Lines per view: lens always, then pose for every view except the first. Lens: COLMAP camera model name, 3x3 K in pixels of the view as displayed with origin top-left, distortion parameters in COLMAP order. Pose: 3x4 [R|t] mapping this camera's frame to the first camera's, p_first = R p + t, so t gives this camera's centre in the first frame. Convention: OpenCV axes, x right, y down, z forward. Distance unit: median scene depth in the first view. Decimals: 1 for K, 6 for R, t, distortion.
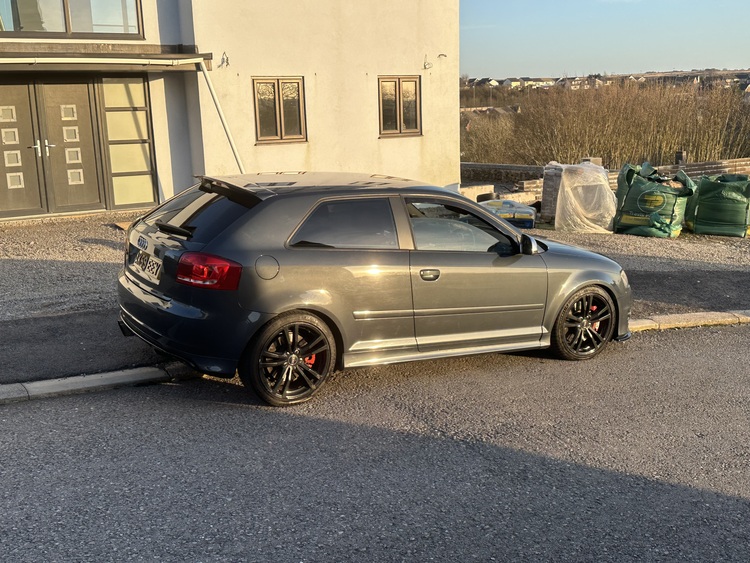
lens RADIAL K [[856.4, 0, 375.4], [0, 856.4, 282.9], [0, 0, 1]] dist [0.005110, 0.000000]
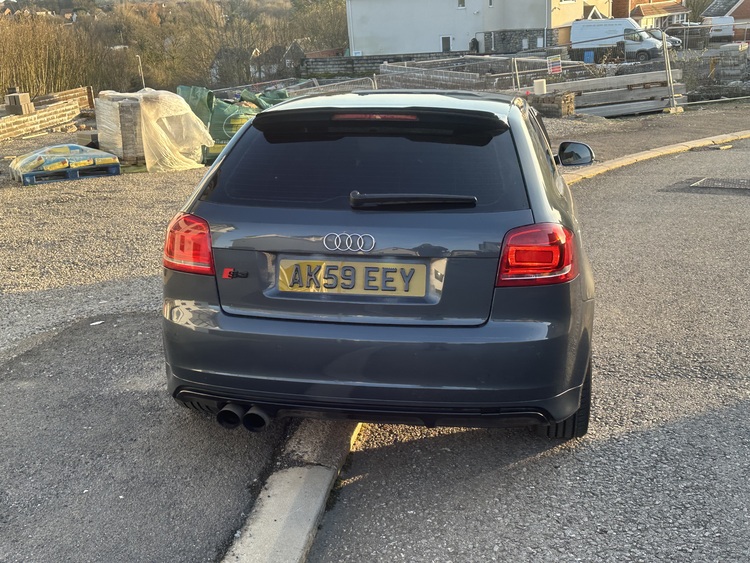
lens RADIAL K [[856.4, 0, 375.0], [0, 856.4, 281.8], [0, 0, 1]] dist [0.005110, 0.000000]
pose [[0.656238, -0.230718, 0.718416, -0.273053], [0.181405, 0.972422, 0.146587, -0.040034], [-0.732423, 0.034128, 0.679994, 0.274003]]
